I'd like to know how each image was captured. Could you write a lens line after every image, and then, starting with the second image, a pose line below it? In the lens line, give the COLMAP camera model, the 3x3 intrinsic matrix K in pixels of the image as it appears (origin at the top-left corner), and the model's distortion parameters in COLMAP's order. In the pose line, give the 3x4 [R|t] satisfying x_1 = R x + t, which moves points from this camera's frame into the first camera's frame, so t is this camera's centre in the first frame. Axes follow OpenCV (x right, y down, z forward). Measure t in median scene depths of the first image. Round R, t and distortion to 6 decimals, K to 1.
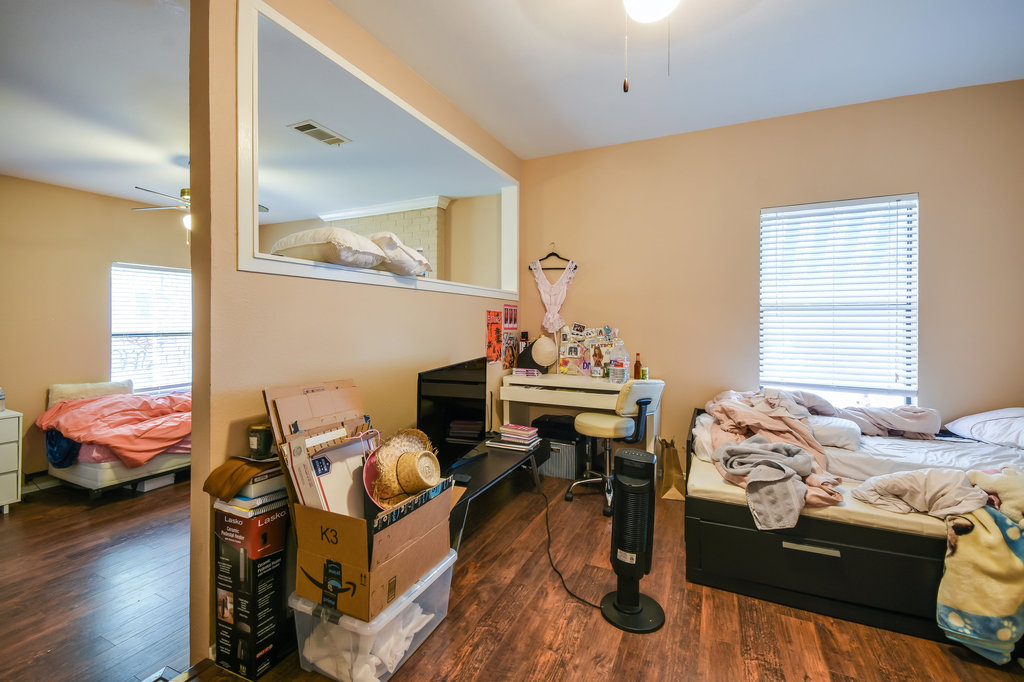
lens RADIAL K [[431.8, 0, 512.6], [0, 431.8, 325.5], [0, 0, 1]] dist [0.001758, -0.010744]
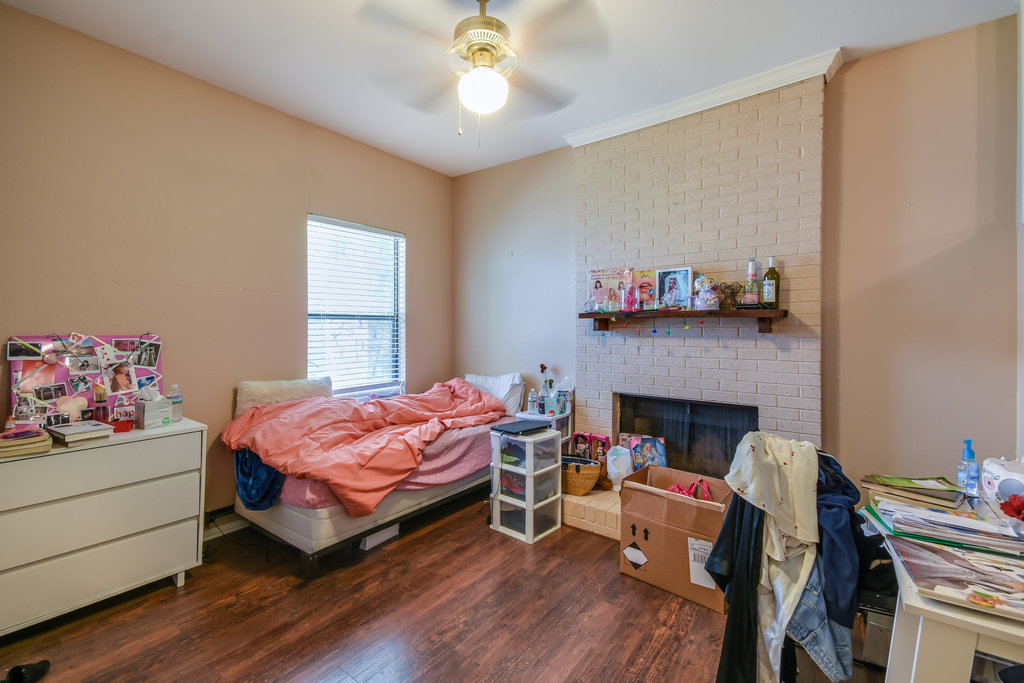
lens RADIAL K [[432.1, 0, 505.2], [0, 432.1, 330.2], [0, 0, 1]] dist [0.003195, 0.000039]
pose [[0.974956, -0.006223, -0.222311, -0.532324], [0.004931, 0.999968, -0.006365, 0.064922], [0.222344, 0.005109, 0.974955, 0.430803]]
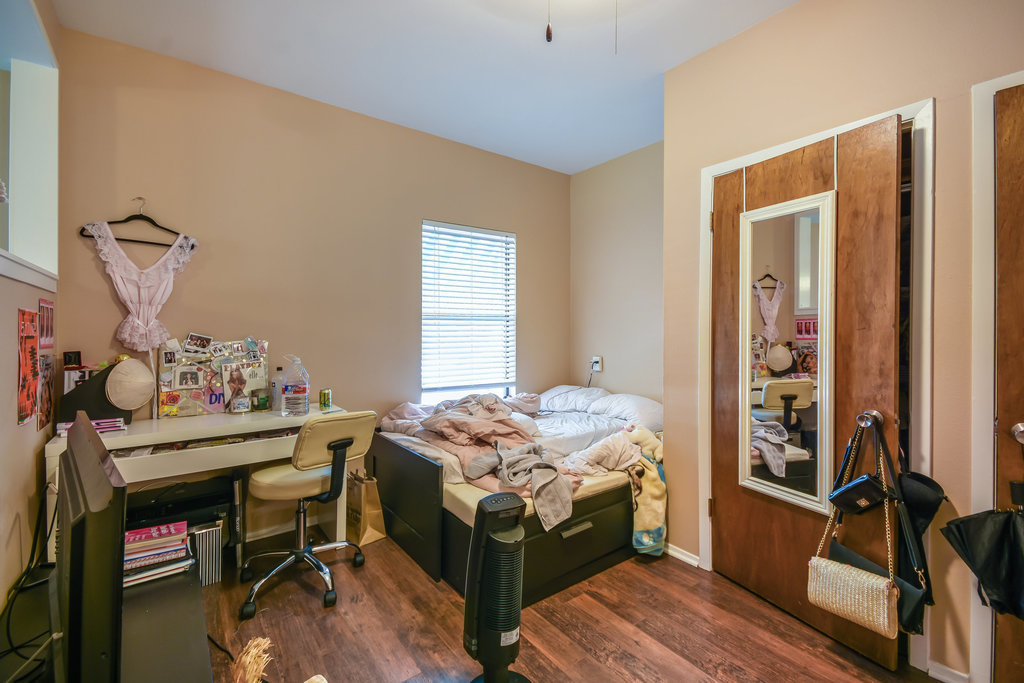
lens RADIAL K [[432.1, 0, 505.2], [0, 432.1, 330.2], [0, 0, 1]] dist [0.003195, 0.000039]
pose [[0.478451, -0.006006, 0.878094, -0.203436], [0.009753, 0.999951, 0.001525, -0.008157], [-0.878060, 0.007834, 0.478486, 0.305428]]
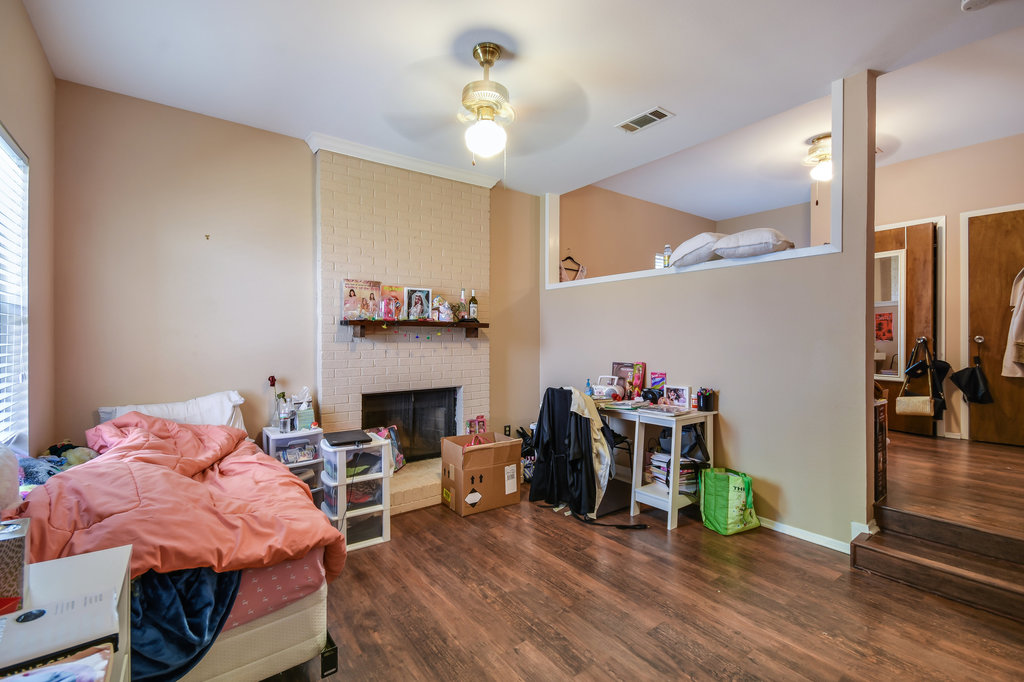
lens RADIAL K [[436.2, 0, 507.3], [0, 436.2, 337.3], [0, 0, 1]] dist [0.000023, 0.000262]
pose [[0.488111, -0.008120, 0.872744, -1.184596], [0.013884, 0.999902, 0.001538, 0.065092], [-0.872671, 0.011367, 0.488177, 0.585553]]
